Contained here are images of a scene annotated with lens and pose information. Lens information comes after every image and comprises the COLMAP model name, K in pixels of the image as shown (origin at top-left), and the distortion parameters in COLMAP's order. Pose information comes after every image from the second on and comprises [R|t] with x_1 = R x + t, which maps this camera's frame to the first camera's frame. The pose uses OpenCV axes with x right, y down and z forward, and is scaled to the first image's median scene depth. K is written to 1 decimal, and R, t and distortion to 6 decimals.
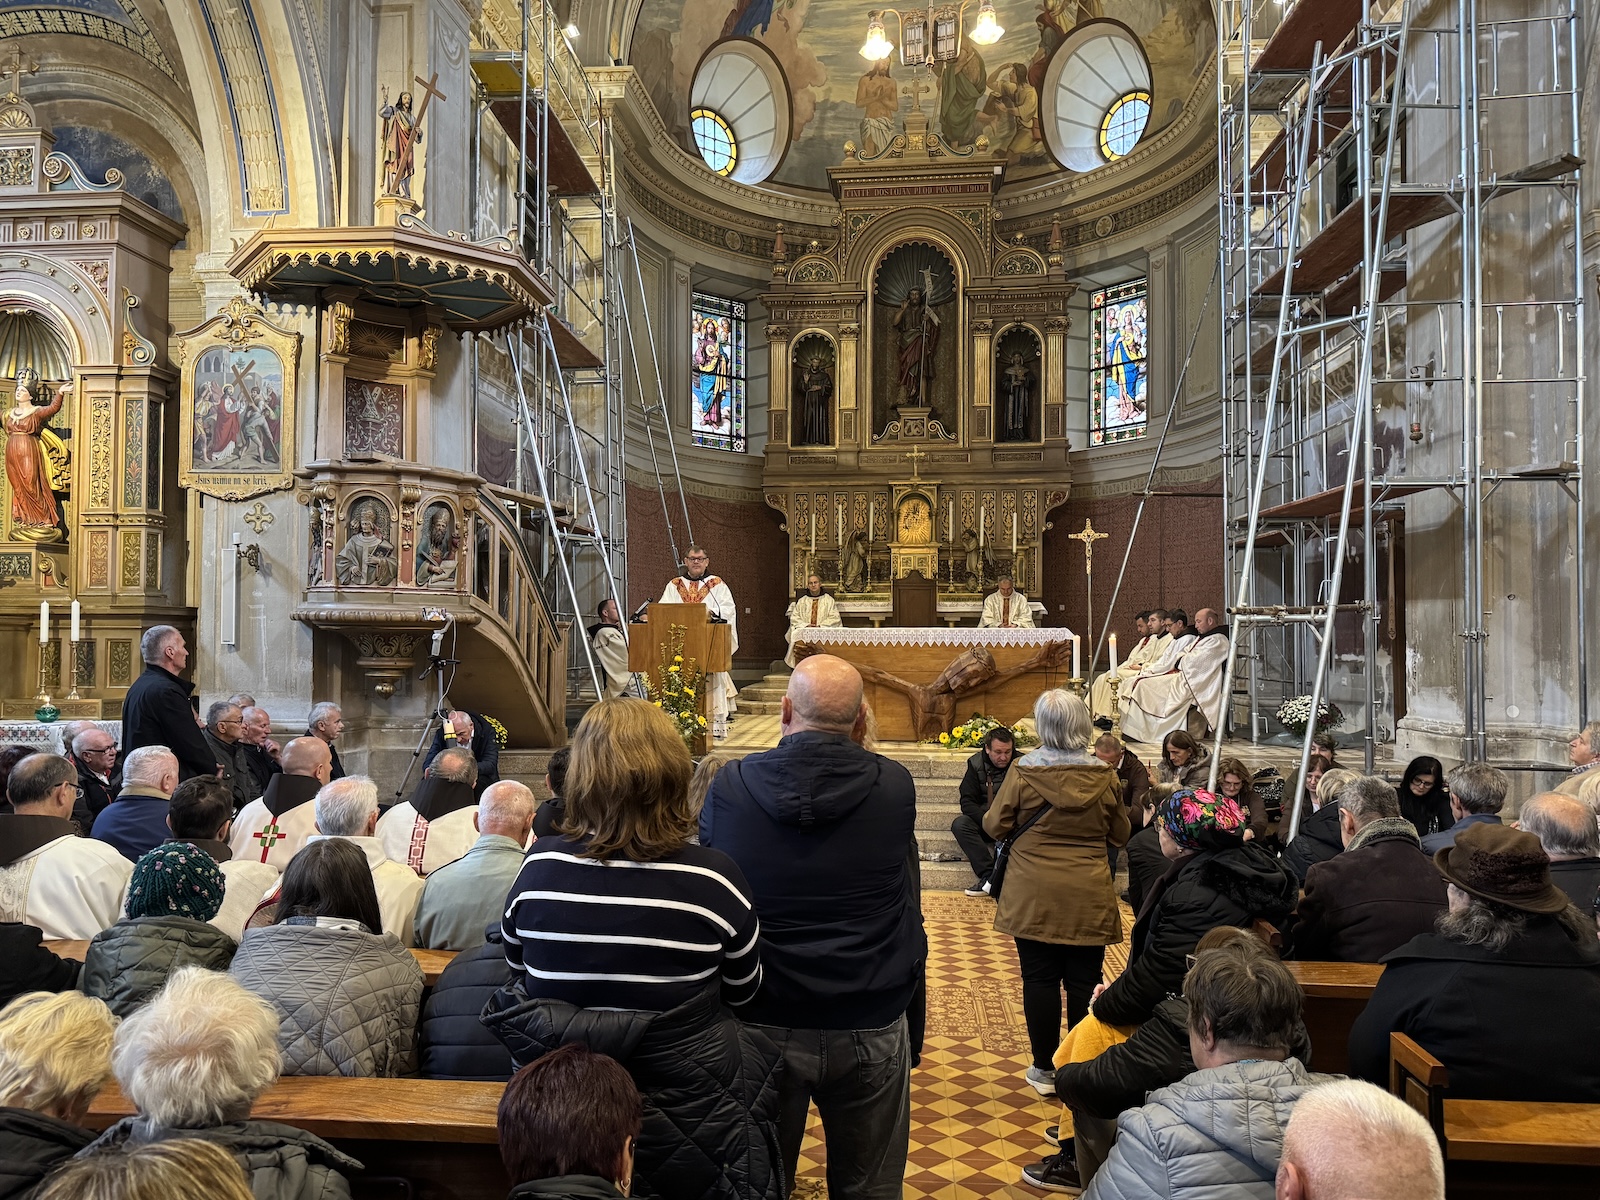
lens RADIAL K [[1153.7, 0, 789.4], [0, 1153.7, 617.9], [0, 0, 1]] dist [0.051167, -0.010016]
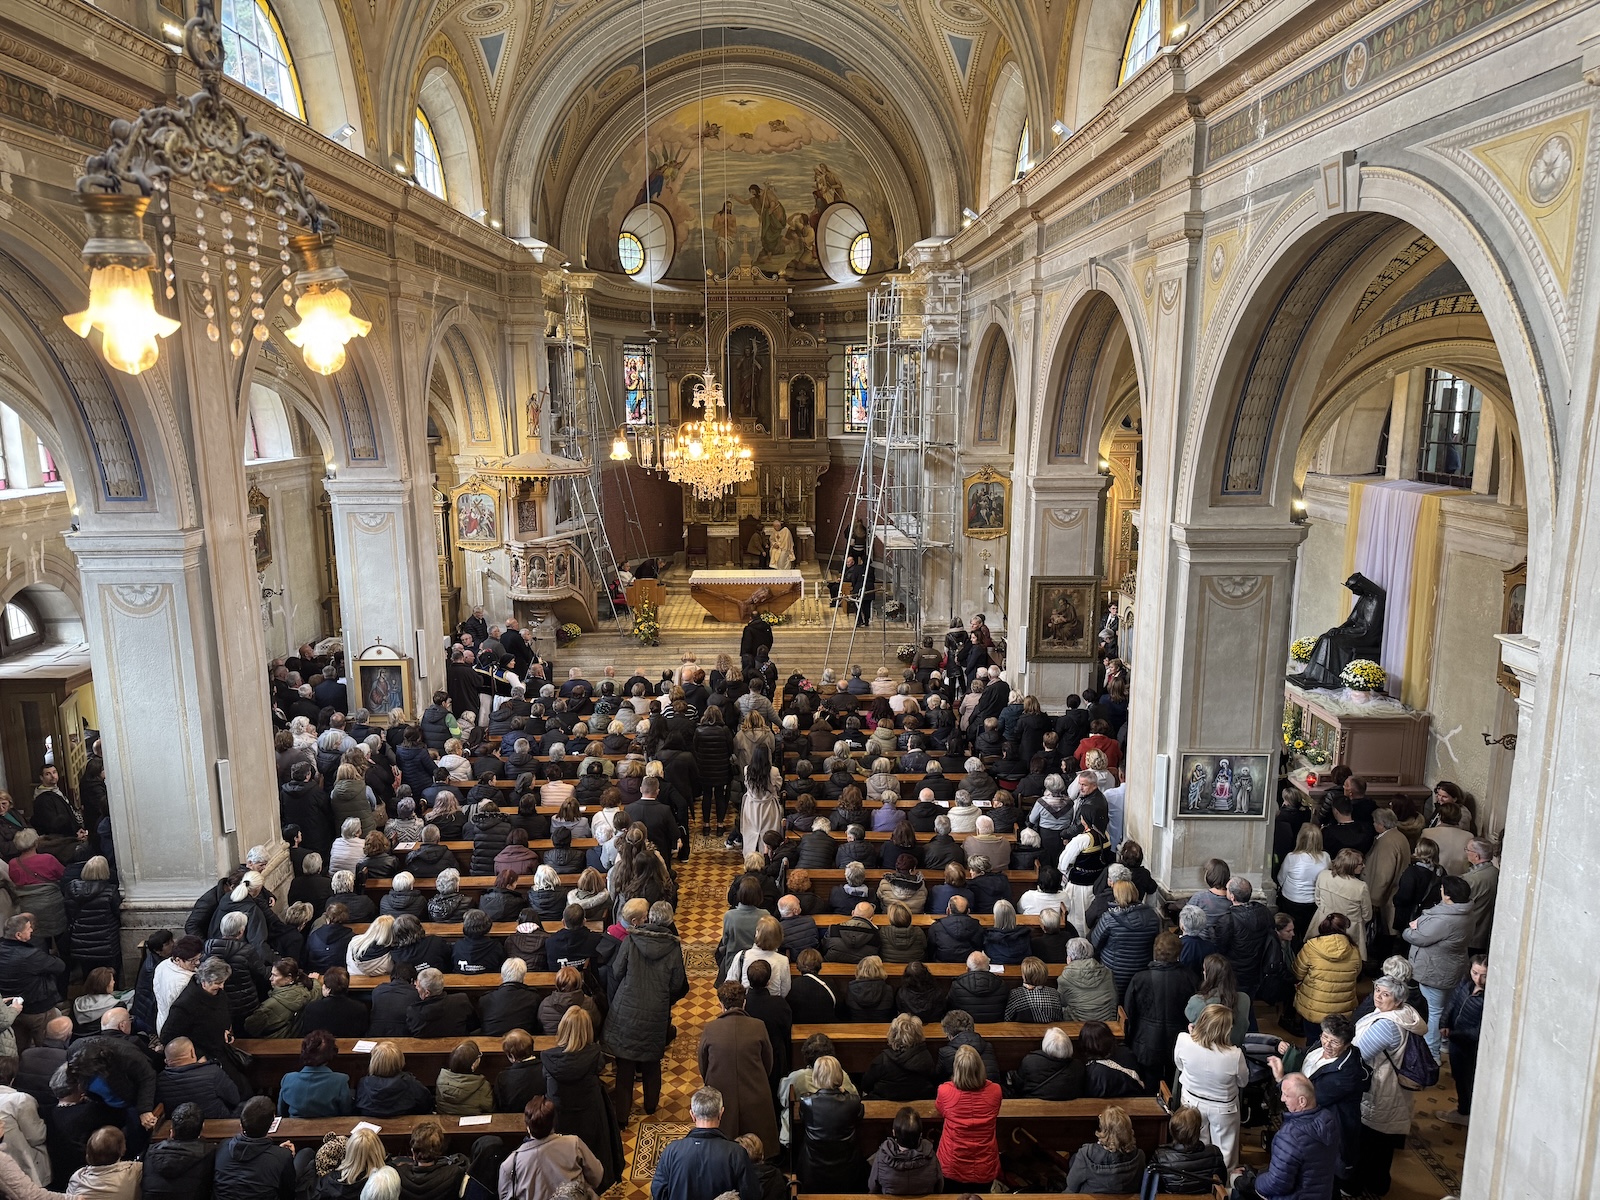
lens RADIAL K [[1103.6, 0, 813.9], [0, 1103.6, 616.0], [0, 0, 1]] dist [0.039542, -0.035021]
pose [[0.991708, -0.031249, 0.124654, -0.018417], [0.003515, 0.976219, 0.216758, -0.256810], [-0.128463, -0.214523, 0.968234, -0.803484]]
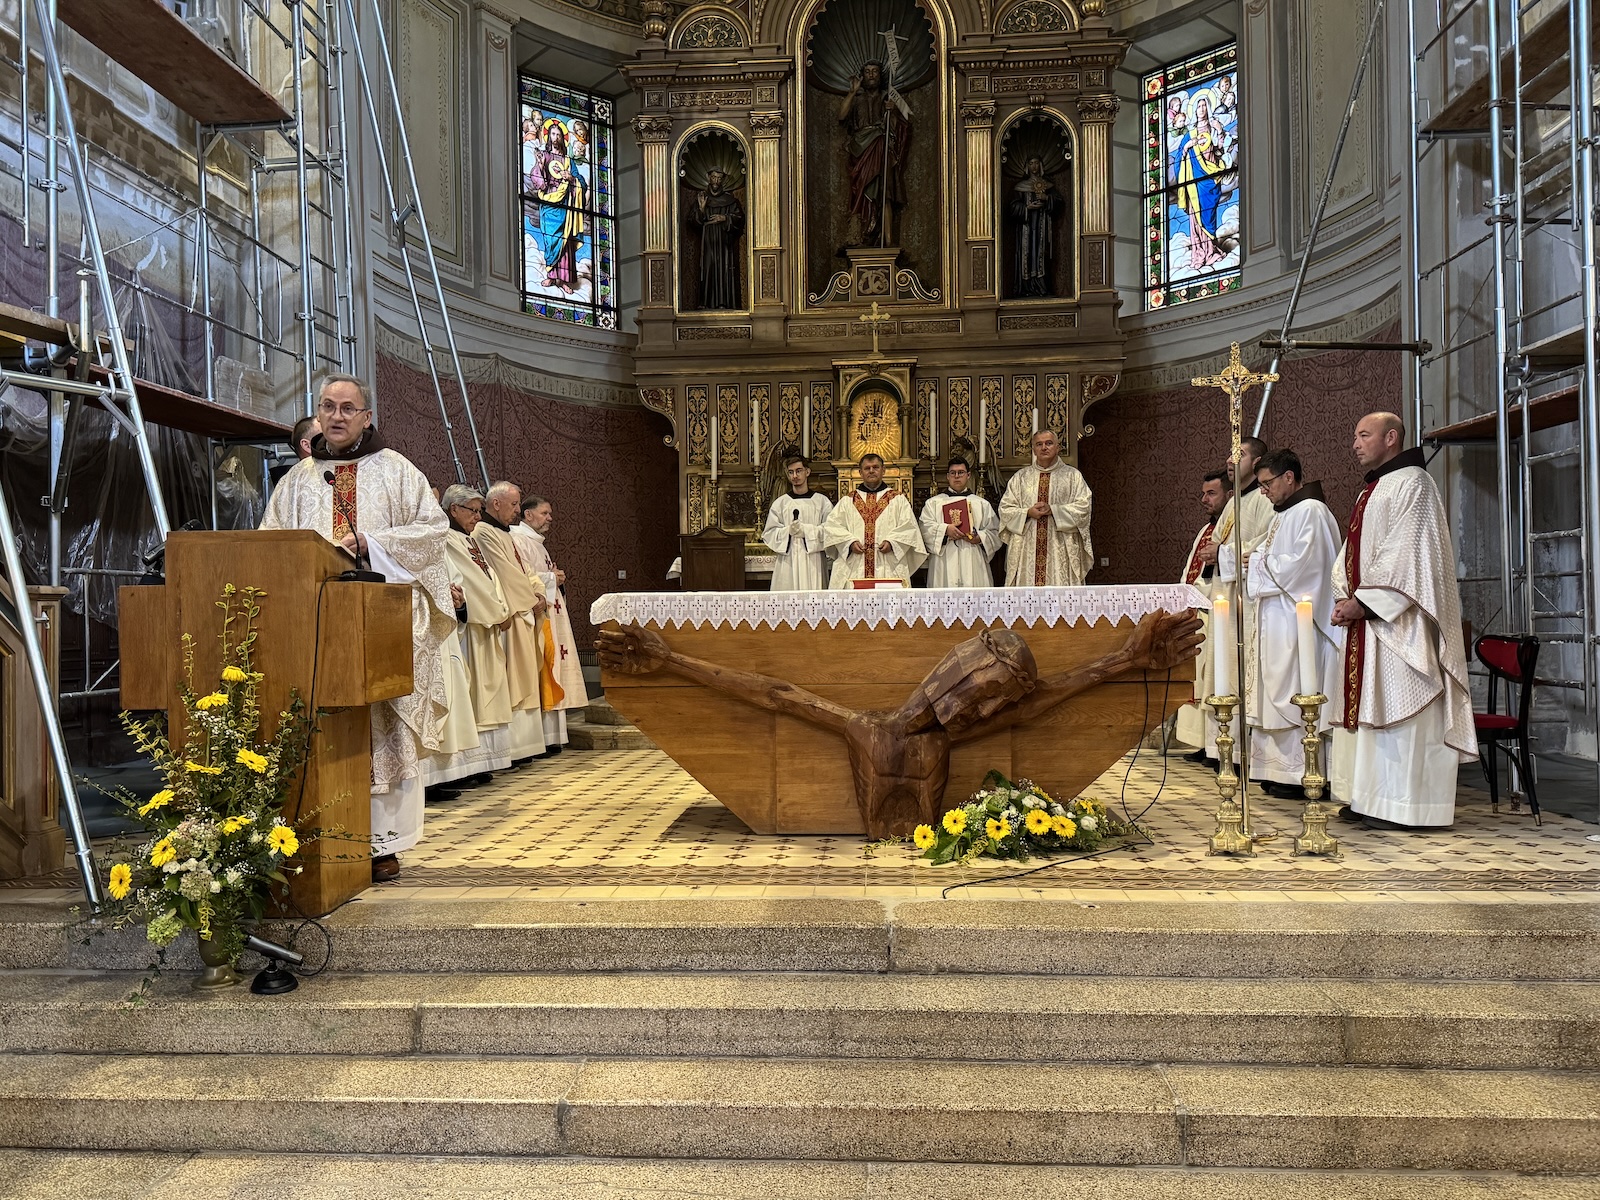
lens RADIAL K [[1253.1, 0, 805.6], [0, 1253.1, 636.4], [0, 0, 1]] dist [0.033401, -0.035857]
pose [[0.999185, -0.017837, 0.036215, 0.042805], [0.016604, 0.999282, 0.034048, 0.006268], [-0.036796, -0.033419, 0.998764, 0.310019]]
